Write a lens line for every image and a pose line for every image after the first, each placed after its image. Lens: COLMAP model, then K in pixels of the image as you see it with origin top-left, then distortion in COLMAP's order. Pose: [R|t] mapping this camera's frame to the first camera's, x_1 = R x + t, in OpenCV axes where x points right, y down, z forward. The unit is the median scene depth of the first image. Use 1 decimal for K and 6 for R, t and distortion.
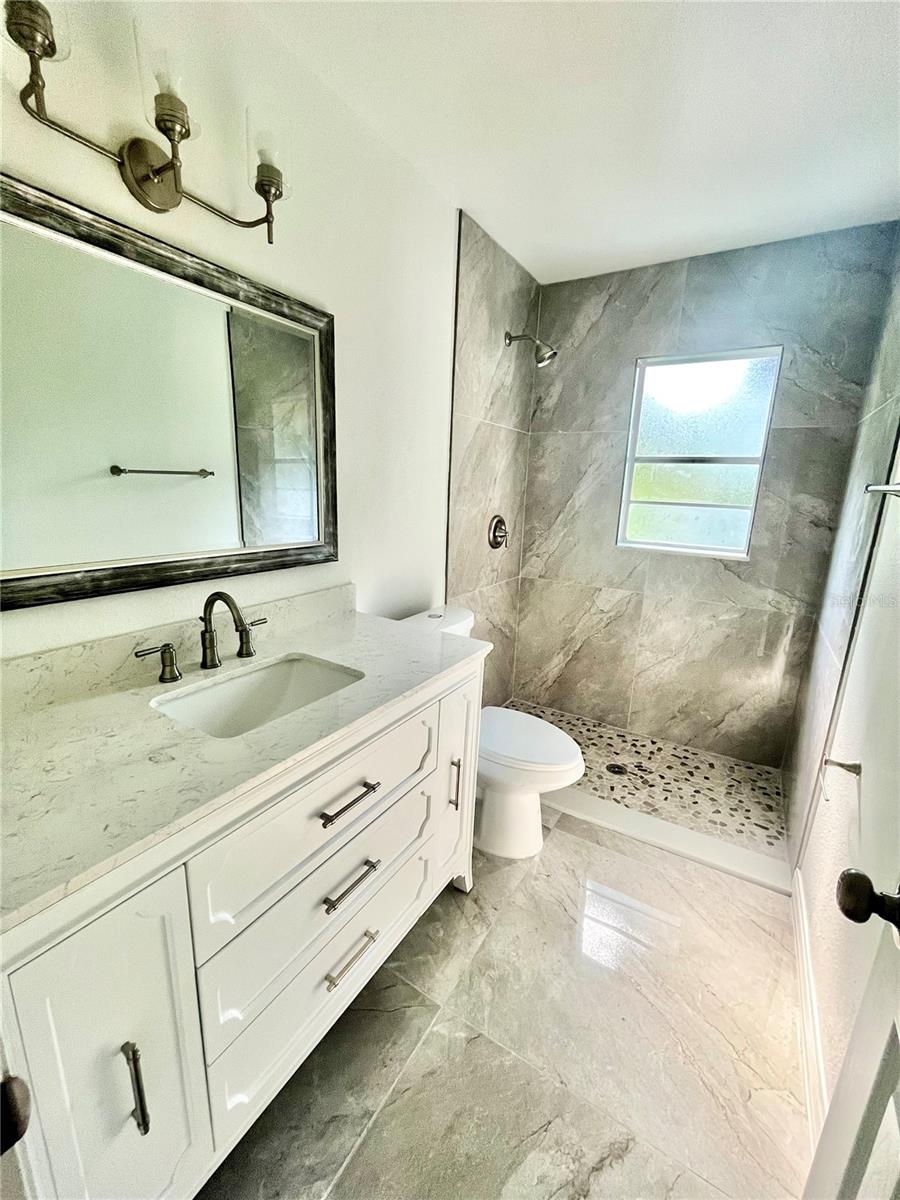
lens RADIAL K [[486.9, 0, 450.5], [0, 486.9, 599.9], [0, 0, 1]] dist [-0.000135, -0.000570]
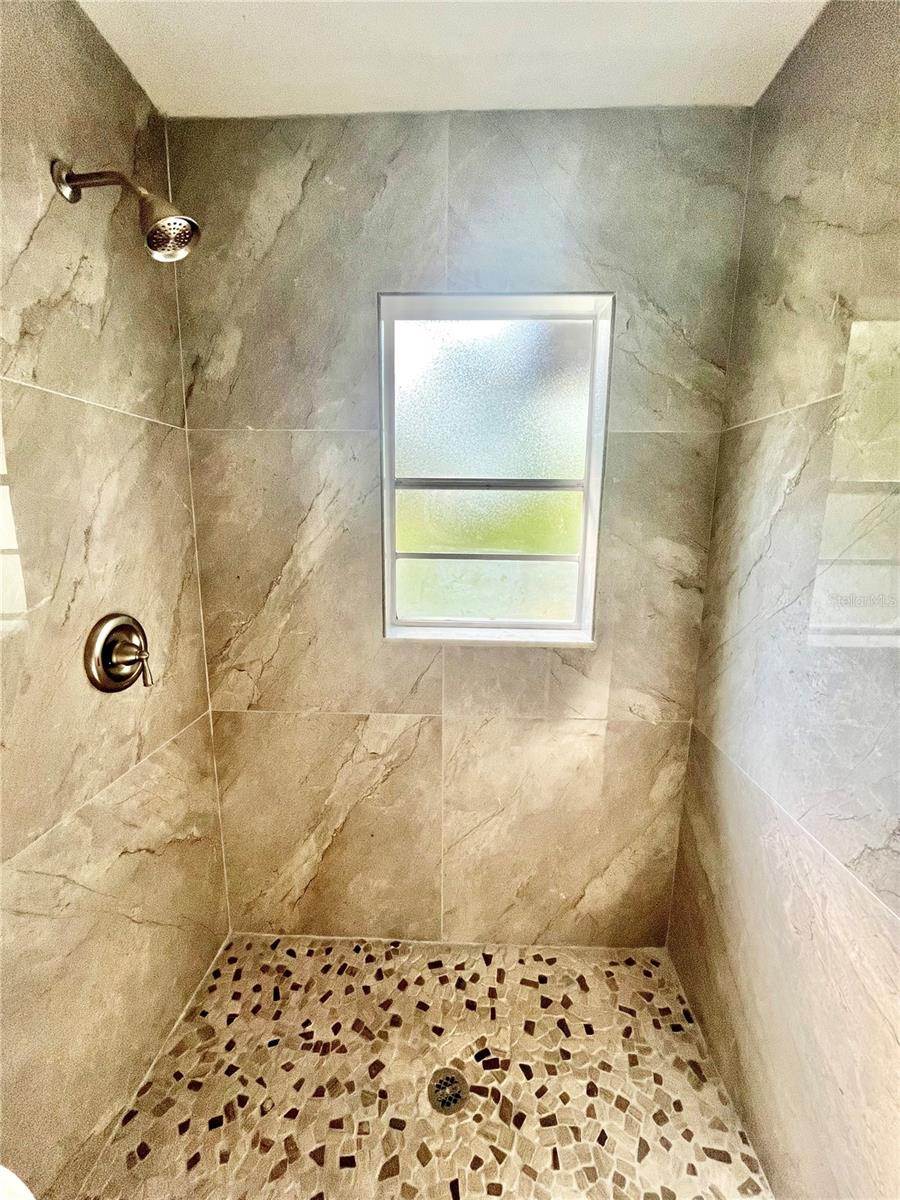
lens RADIAL K [[486.9, 0, 451.3], [0, 486.9, 599.1], [0, 0, 1]] dist [-0.000135, -0.000570]
pose [[0.870867, -0.111888, 0.478614, 0.148901], [0.133529, 0.990981, -0.011298, -0.139934], [-0.473033, 0.073748, 0.877953, 0.481853]]
